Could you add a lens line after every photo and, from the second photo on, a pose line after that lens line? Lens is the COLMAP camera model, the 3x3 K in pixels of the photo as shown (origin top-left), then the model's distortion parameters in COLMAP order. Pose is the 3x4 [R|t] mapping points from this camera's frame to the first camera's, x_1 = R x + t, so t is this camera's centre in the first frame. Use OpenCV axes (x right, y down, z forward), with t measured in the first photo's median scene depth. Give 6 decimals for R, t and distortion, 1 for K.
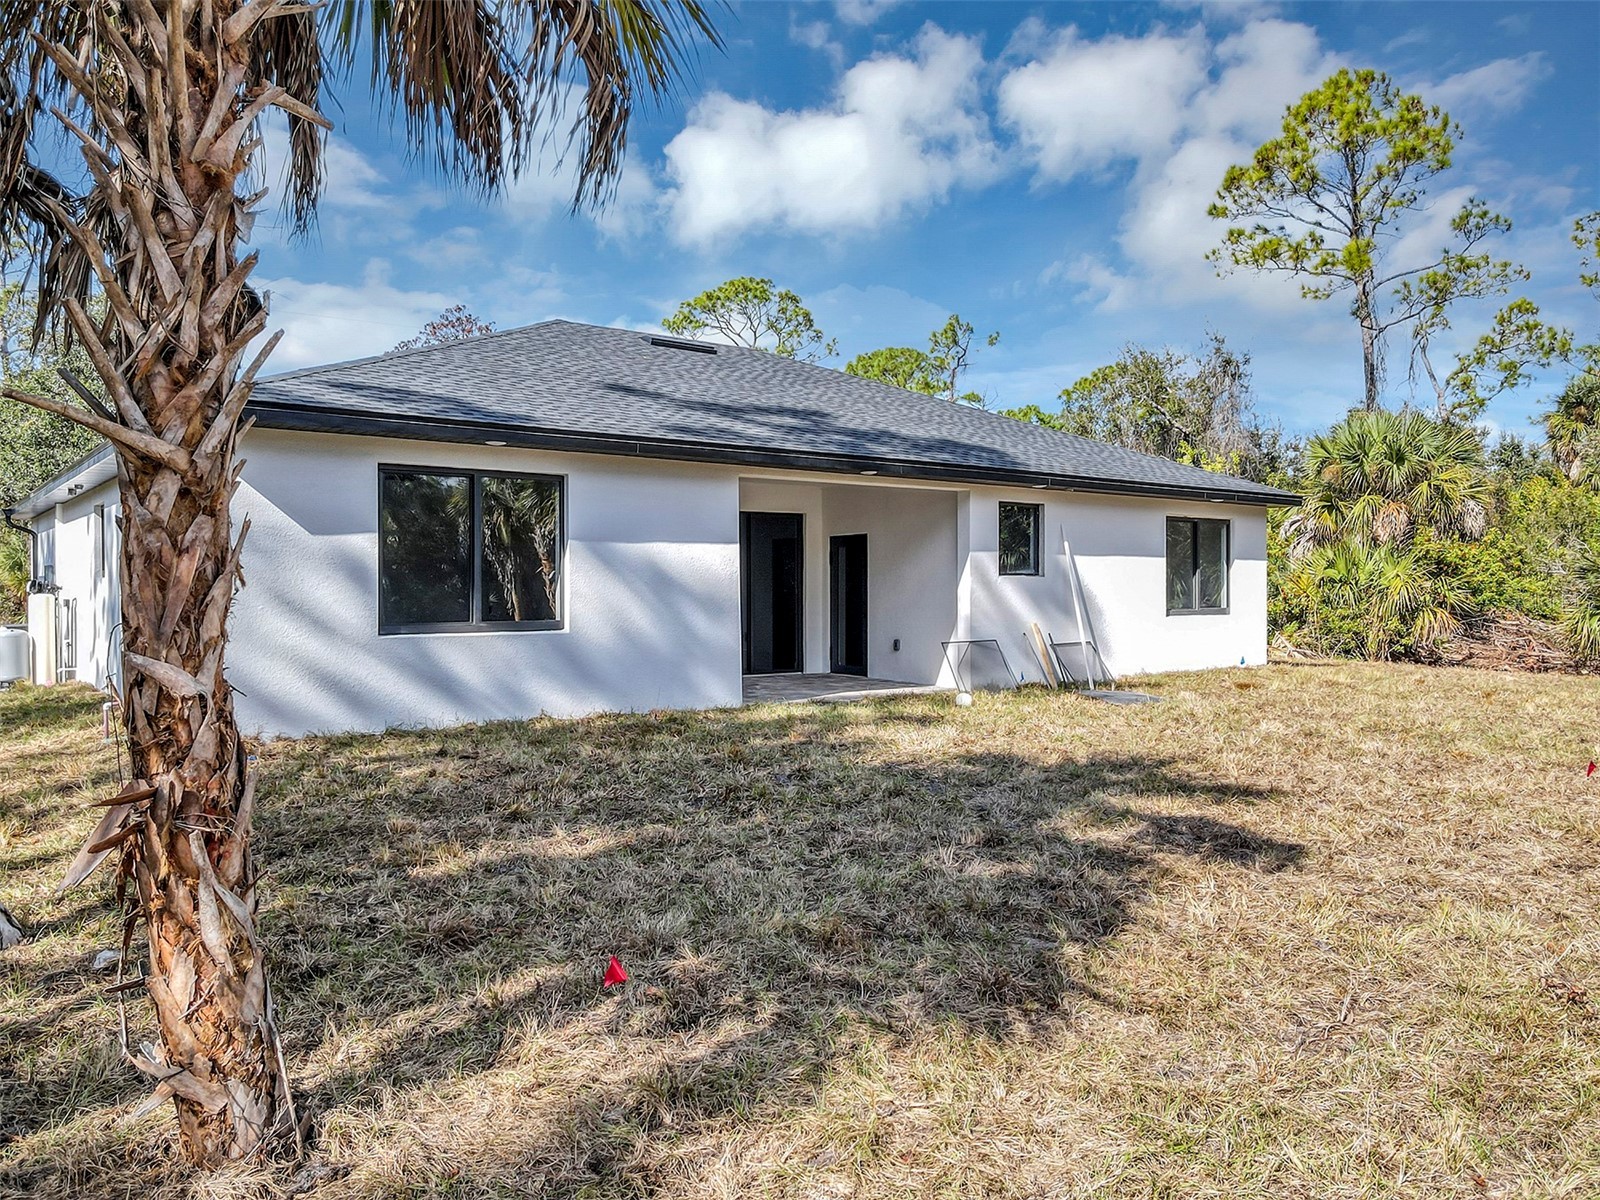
lens RADIAL K [[1171.9, 0, 801.4], [0, 1171.9, 596.6], [0, 0, 1]] dist [0.002051, 0.012337]
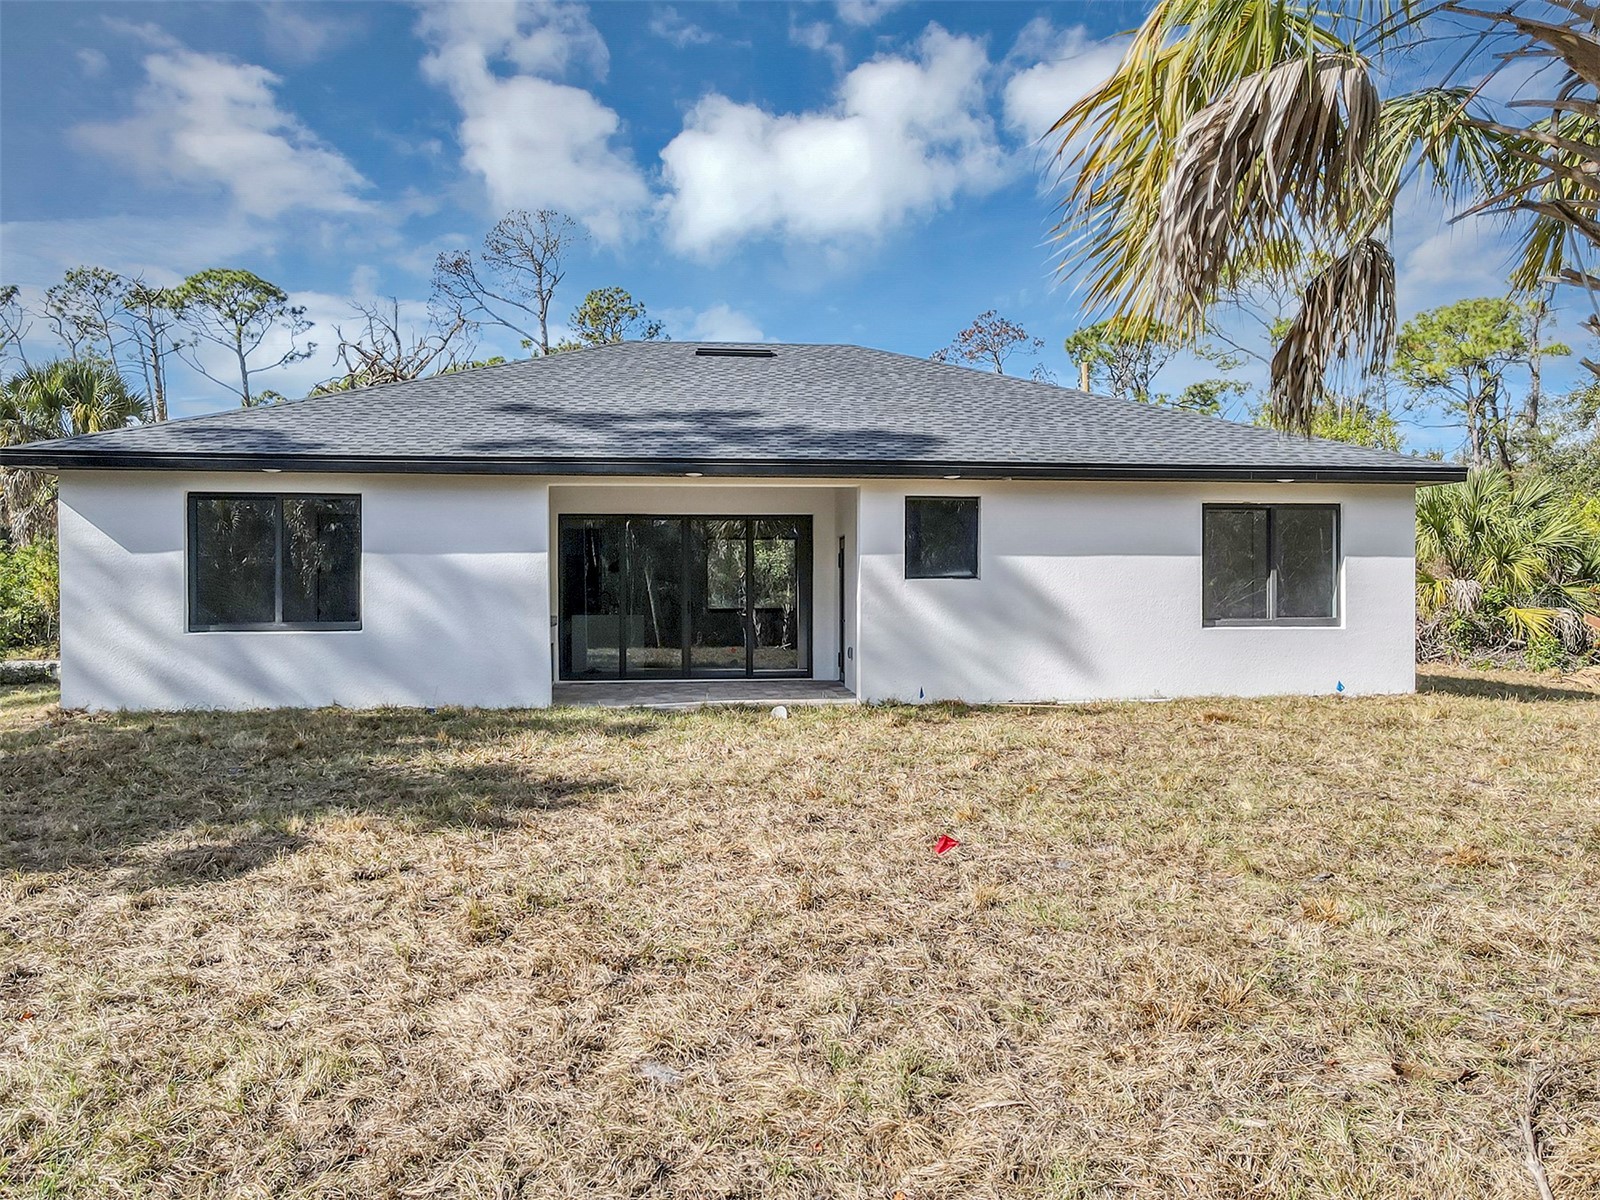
lens RADIAL K [[1171.9, 0, 793.7], [0, 1171.9, 598.8], [0, 0, 1]] dist [0.002051, 0.012337]
pose [[0.855030, 0.007734, -0.518520, 0.640502], [-0.004119, 0.999959, 0.008122, -0.011452], [0.518561, -0.004809, 0.855027, 0.212592]]
